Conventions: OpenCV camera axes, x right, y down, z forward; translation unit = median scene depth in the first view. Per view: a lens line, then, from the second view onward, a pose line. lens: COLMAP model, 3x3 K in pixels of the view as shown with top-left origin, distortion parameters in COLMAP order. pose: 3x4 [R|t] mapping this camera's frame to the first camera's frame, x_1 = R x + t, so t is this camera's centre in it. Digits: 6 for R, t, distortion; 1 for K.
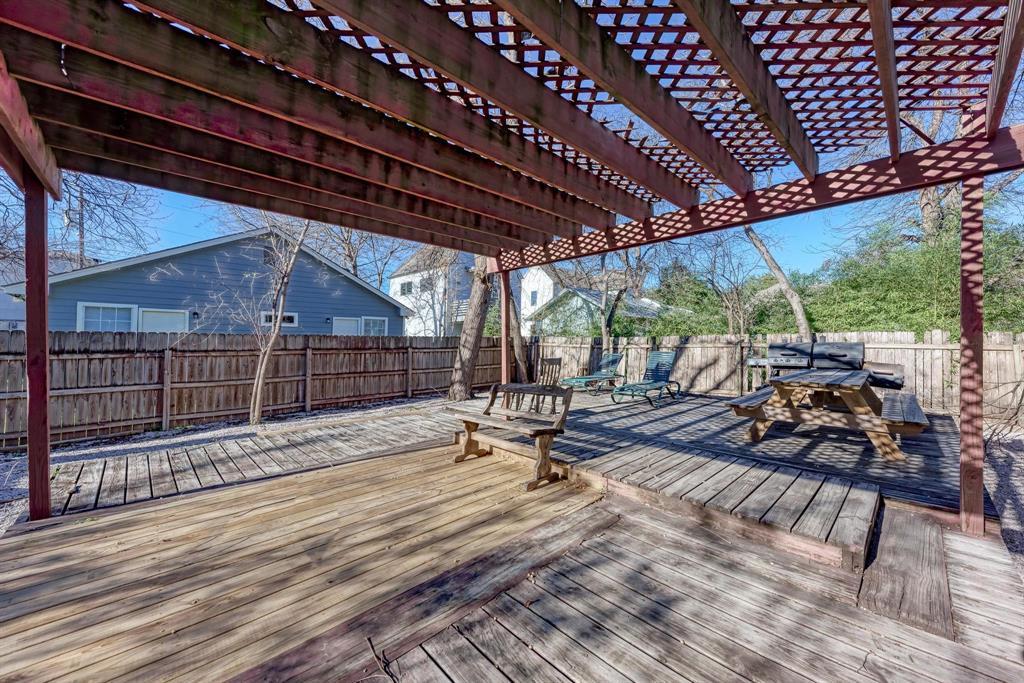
lens RADIAL K [[375.4, 0, 517.7], [0, 375.4, 346.3], [0, 0, 1]] dist [-0.008949, -0.000165]
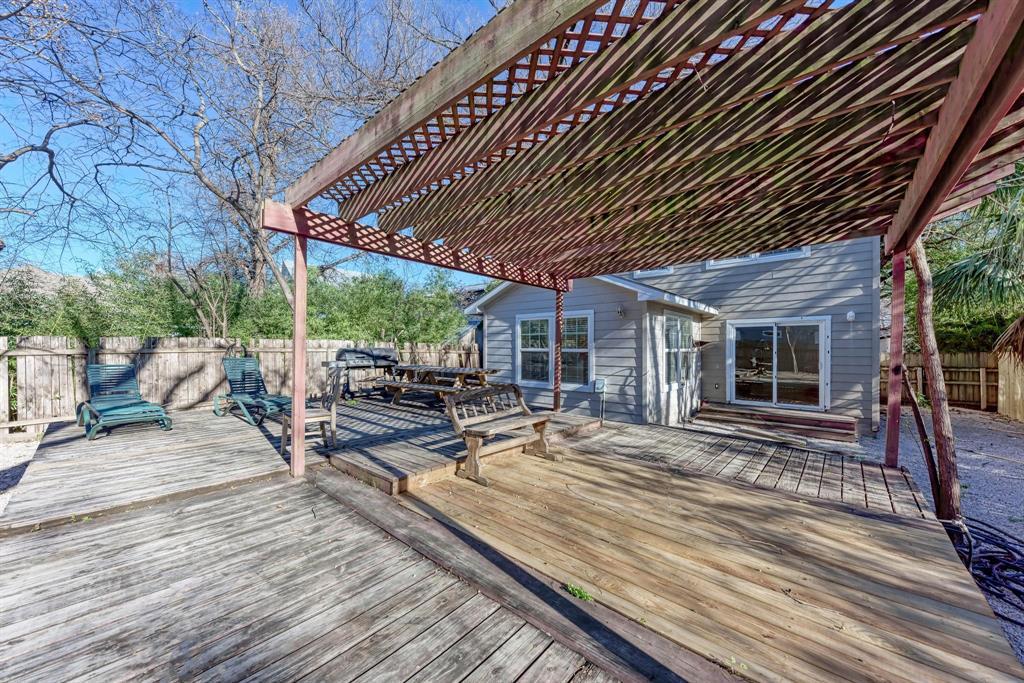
lens RADIAL K [[375.4, 0, 517.7], [0, 375.4, 346.3], [0, 0, 1]] dist [-0.008949, -0.000165]
pose [[-0.090421, 0.007732, 0.995874, -0.818057], [0.004054, 0.999964, -0.007396, -0.003346], [-0.995895, 0.003369, -0.090449, 0.796115]]
